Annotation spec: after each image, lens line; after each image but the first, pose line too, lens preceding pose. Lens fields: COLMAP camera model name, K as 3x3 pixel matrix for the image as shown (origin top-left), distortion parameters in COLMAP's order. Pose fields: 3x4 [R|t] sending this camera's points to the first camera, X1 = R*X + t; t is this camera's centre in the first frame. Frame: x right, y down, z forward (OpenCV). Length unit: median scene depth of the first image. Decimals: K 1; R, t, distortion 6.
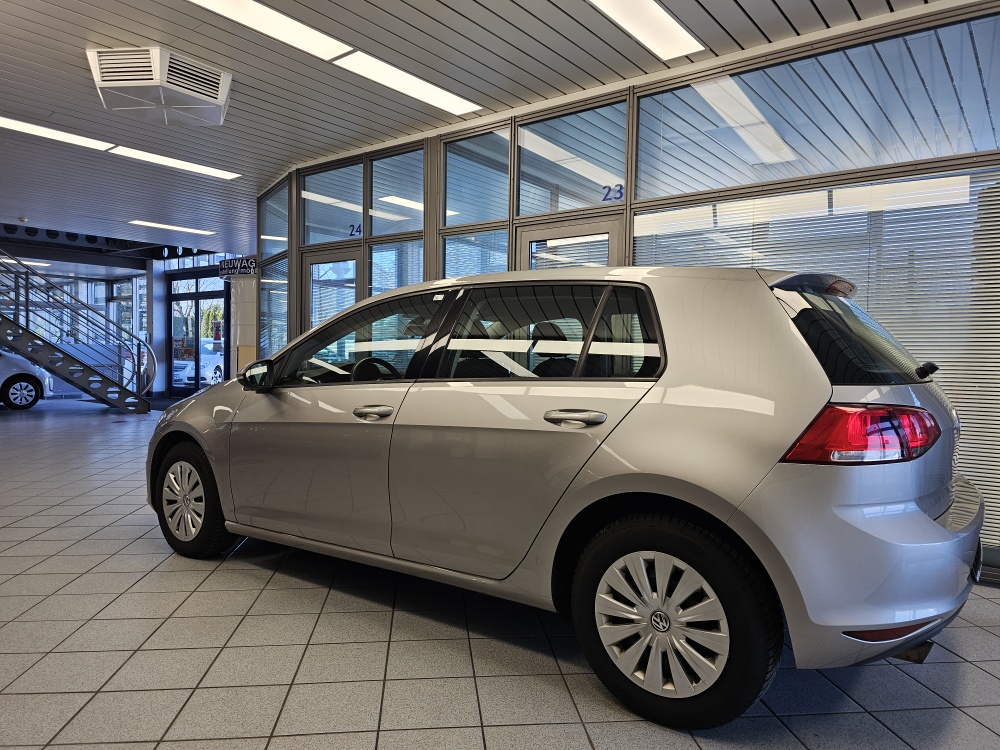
lens RADIAL K [[683.6, 0, 498.9], [0, 683.6, 377.7], [0, 0, 1]] dist [0.055290, -0.042437]
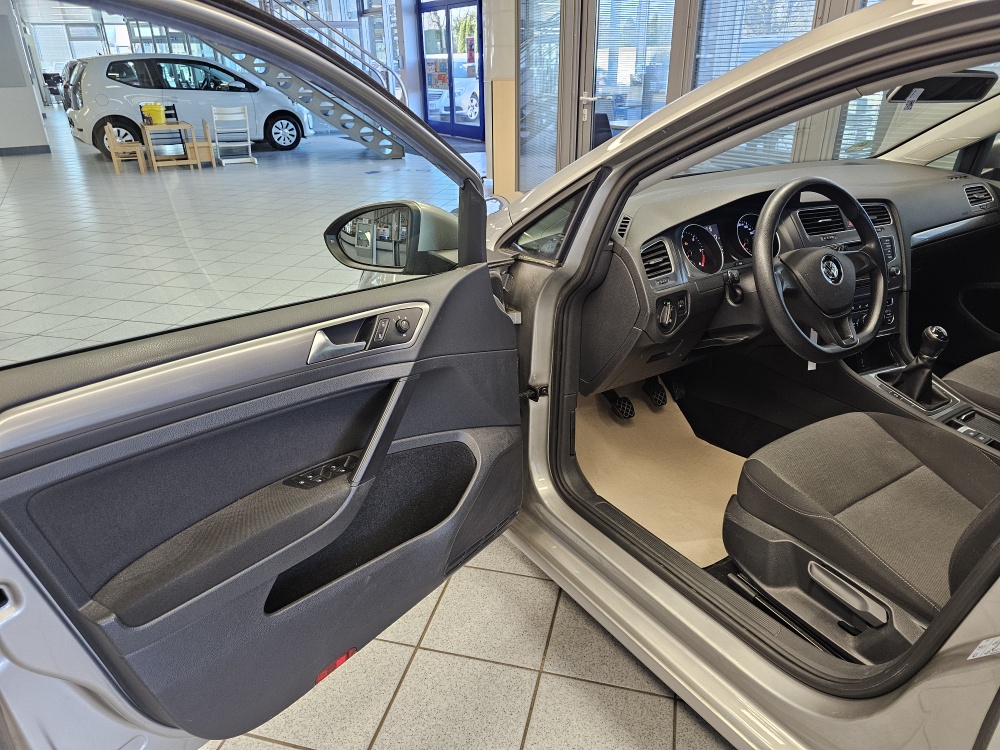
lens RADIAL K [[683.6, 0, 501.1], [0, 683.6, 368.5], [0, 0, 1]] dist [0.055290, -0.042437]
pose [[0.939700, 0.112191, -0.323076, -0.054025], [0.016717, 0.928466, 0.371041, -0.017385], [0.341592, -0.354068, 0.870603, 0.130143]]
